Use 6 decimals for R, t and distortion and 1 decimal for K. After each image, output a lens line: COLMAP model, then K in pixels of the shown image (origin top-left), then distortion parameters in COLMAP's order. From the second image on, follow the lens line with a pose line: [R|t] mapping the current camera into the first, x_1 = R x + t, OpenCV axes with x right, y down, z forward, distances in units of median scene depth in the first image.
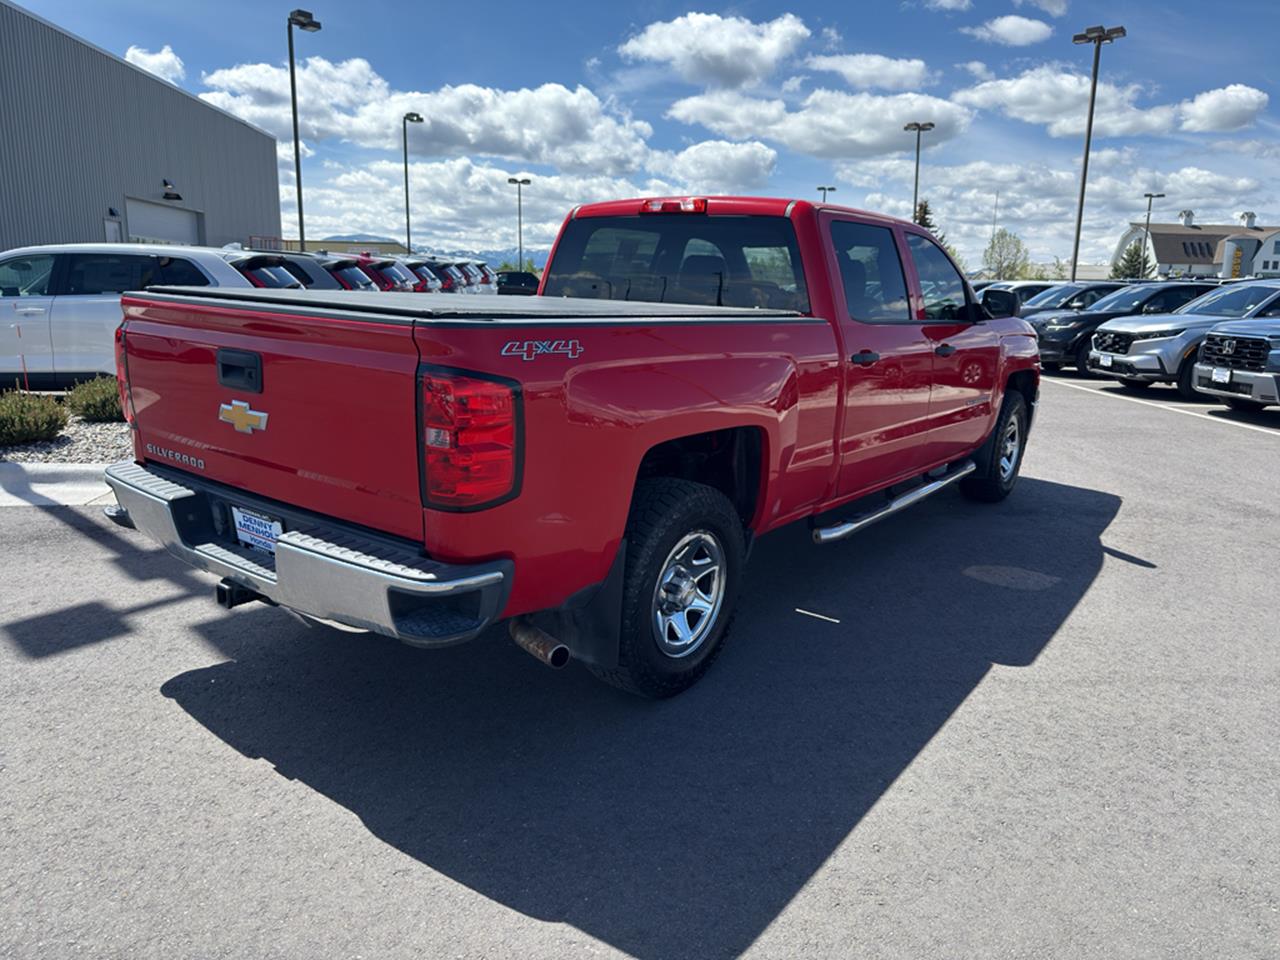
lens RADIAL K [[948.8, 0, 640.0], [0, 948.8, 480.0], [0, 0, 1]] dist [0.018887, -0.029813]
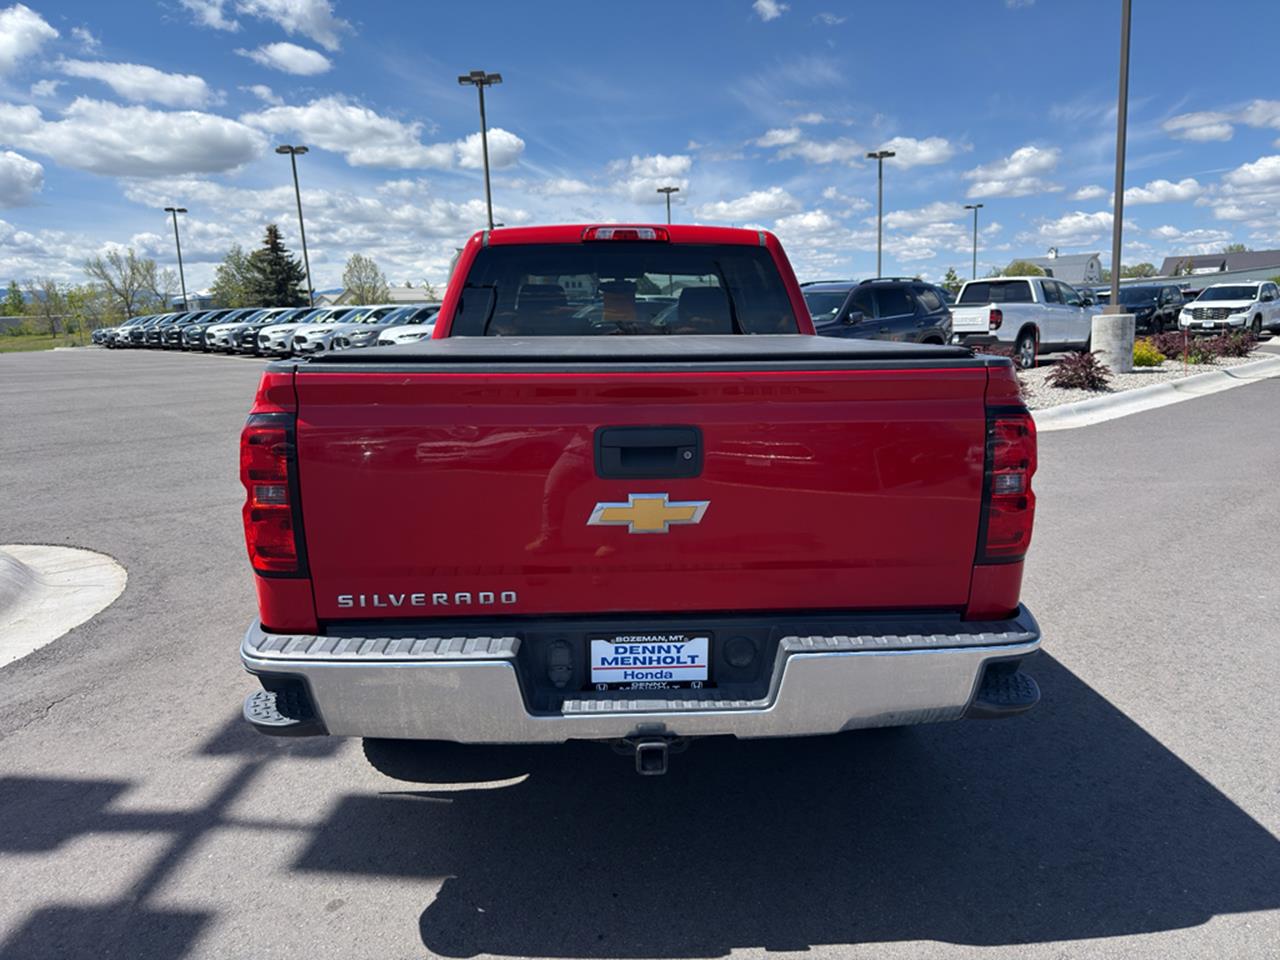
lens RADIAL K [[948.8, 0, 640.0], [0, 948.8, 480.0], [0, 0, 1]] dist [0.018887, -0.029813]
pose [[0.753279, -0.155971, 0.638940, -0.050906], [0.171180, 0.984487, 0.038509, -0.006921], [-0.635034, 0.080366, 0.768292, 0.024341]]
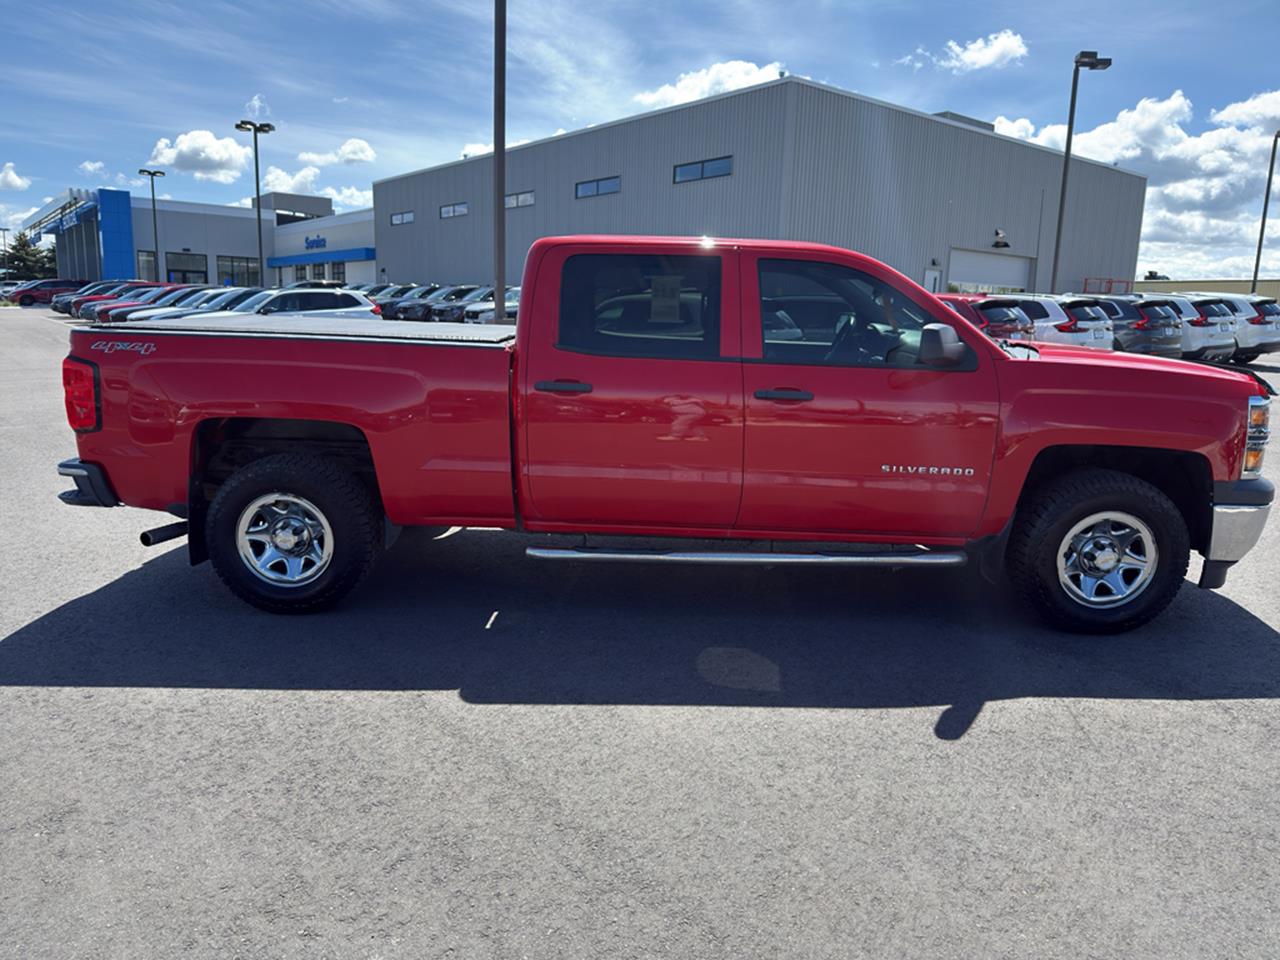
lens RADIAL K [[927.9, 0, 640.0], [0, 927.9, 480.0], [0, 0, 1]] dist [0.018772, -0.001581]
pose [[0.555802, 0.148358, -0.817969, 0.087816], [-0.181480, 0.981868, 0.054771, -0.007926], [0.811264, 0.118004, 0.572649, 0.040121]]
